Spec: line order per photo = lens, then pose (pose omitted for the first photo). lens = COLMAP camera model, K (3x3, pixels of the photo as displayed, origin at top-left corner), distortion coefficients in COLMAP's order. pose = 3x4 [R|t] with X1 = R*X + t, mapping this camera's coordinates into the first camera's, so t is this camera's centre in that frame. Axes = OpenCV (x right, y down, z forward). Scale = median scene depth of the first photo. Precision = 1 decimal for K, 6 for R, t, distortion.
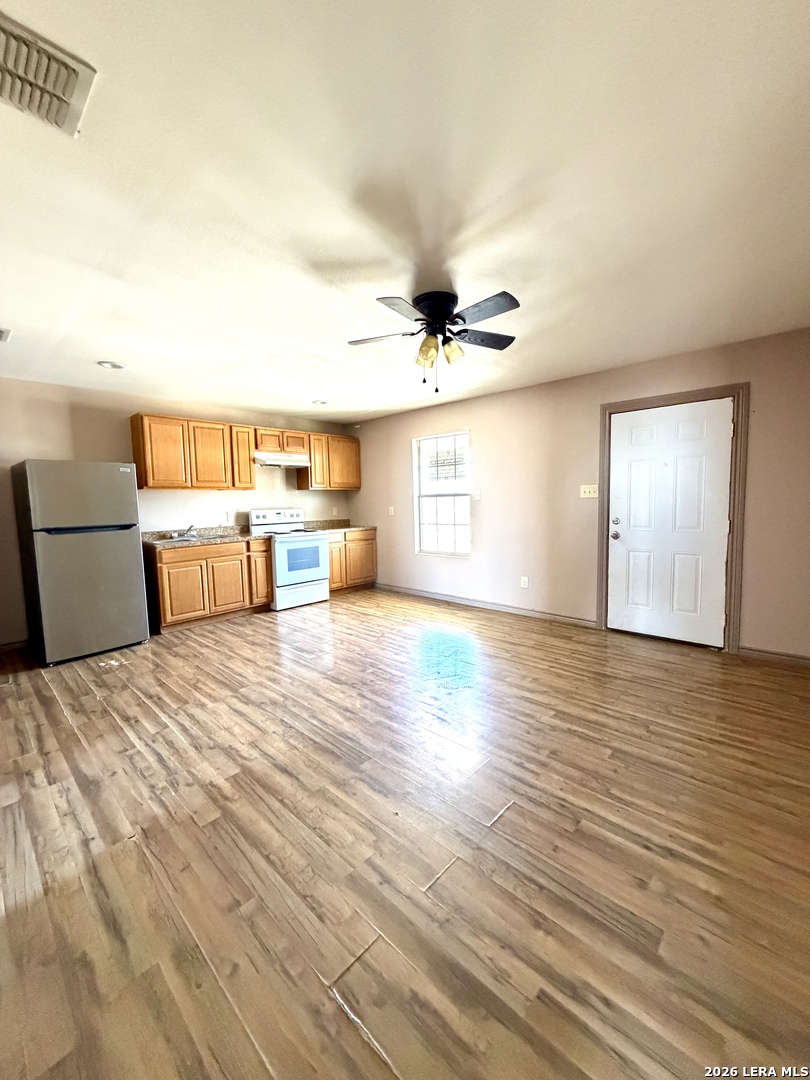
lens RADIAL K [[433.2, 0, 405.0], [0, 433.2, 540.0], [0, 0, 1]] dist [0.002779, 0.000411]
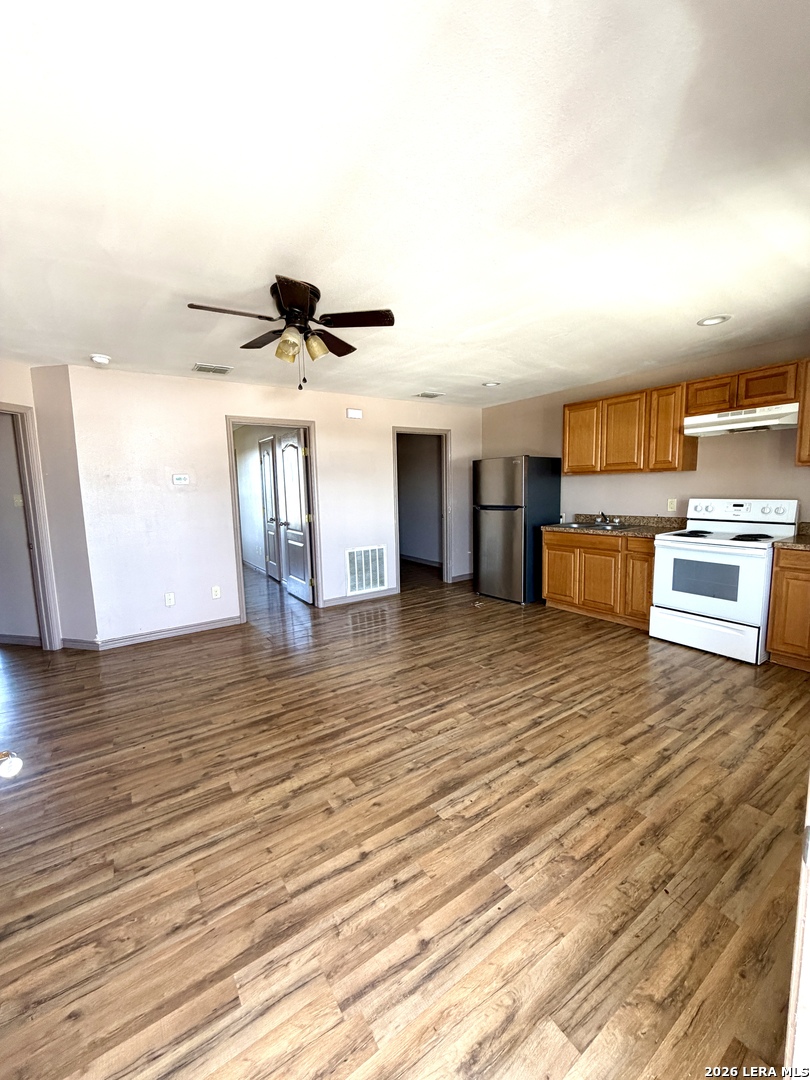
lens RADIAL K [[429.7, 0, 404.3], [0, 429.7, 554.3], [0, 0, 1]] dist [0.000257, 0.000106]
pose [[-0.215466, 0.180157, -0.959749, 0.766937], [-0.061895, 0.978339, 0.197542, -0.150608], [0.974548, 0.101967, -0.199648, 1.149990]]
